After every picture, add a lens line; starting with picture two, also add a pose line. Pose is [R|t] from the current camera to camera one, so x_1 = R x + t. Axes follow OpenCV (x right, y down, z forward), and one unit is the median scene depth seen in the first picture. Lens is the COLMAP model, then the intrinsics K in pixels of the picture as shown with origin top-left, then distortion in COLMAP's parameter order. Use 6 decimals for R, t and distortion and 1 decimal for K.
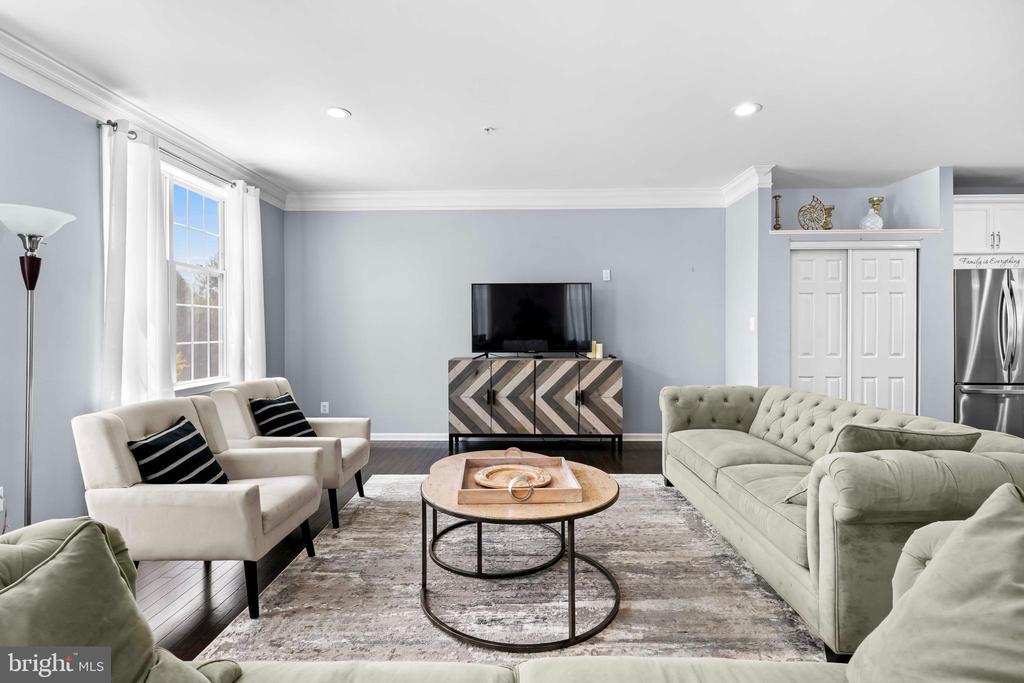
lens RADIAL K [[493.5, 0, 512.5], [0, 493.5, 332.4], [0, 0, 1]] dist [0.003564, 0.000240]
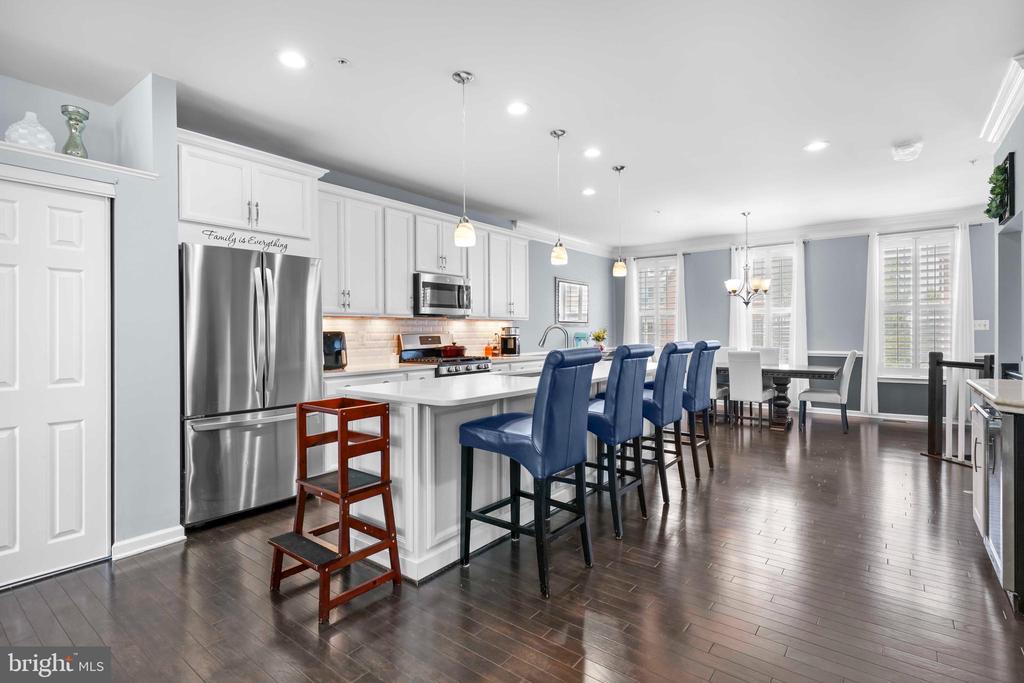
lens RADIAL K [[493.5, 0, 511.0], [0, 493.5, 339.9], [0, 0, 1]] dist [0.003564, 0.000240]
pose [[0.594889, -0.014300, 0.803681, 0.589468], [0.008308, 0.999898, 0.011641, -0.003284], [-0.803765, -0.000248, 0.594947, 0.252192]]
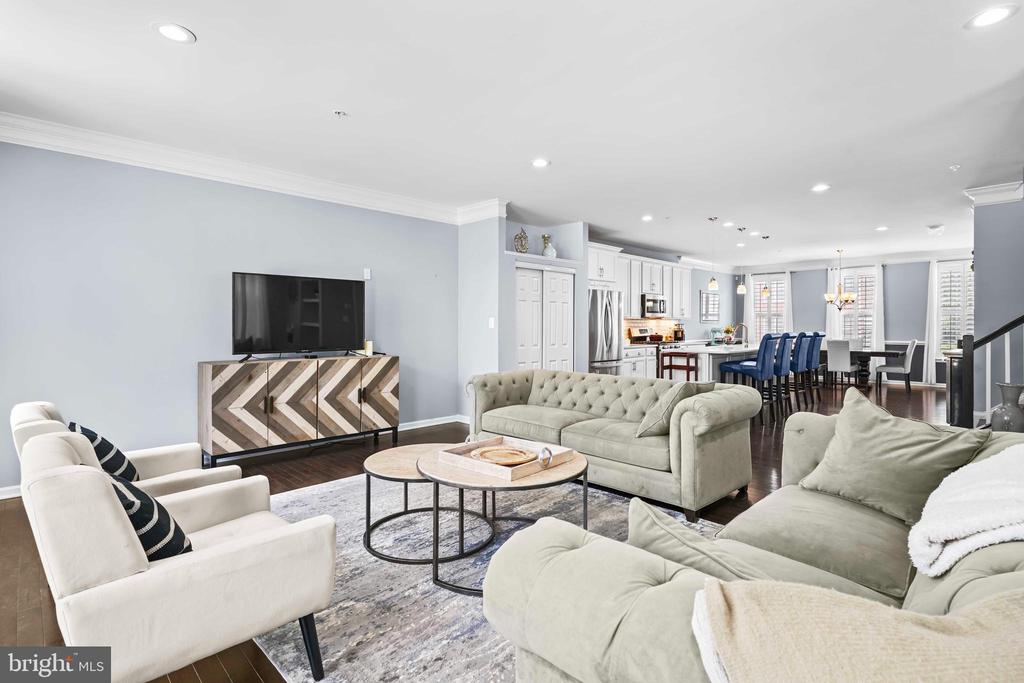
lens RADIAL K [[493.5, 0, 510.2], [0, 493.5, 334.8], [0, 0, 1]] dist [0.003564, 0.000240]
pose [[0.697098, -0.009744, 0.716910, -0.371313], [0.003139, 0.999940, 0.010539, -0.000165], [-0.716969, -0.005096, 0.697086, 0.086354]]
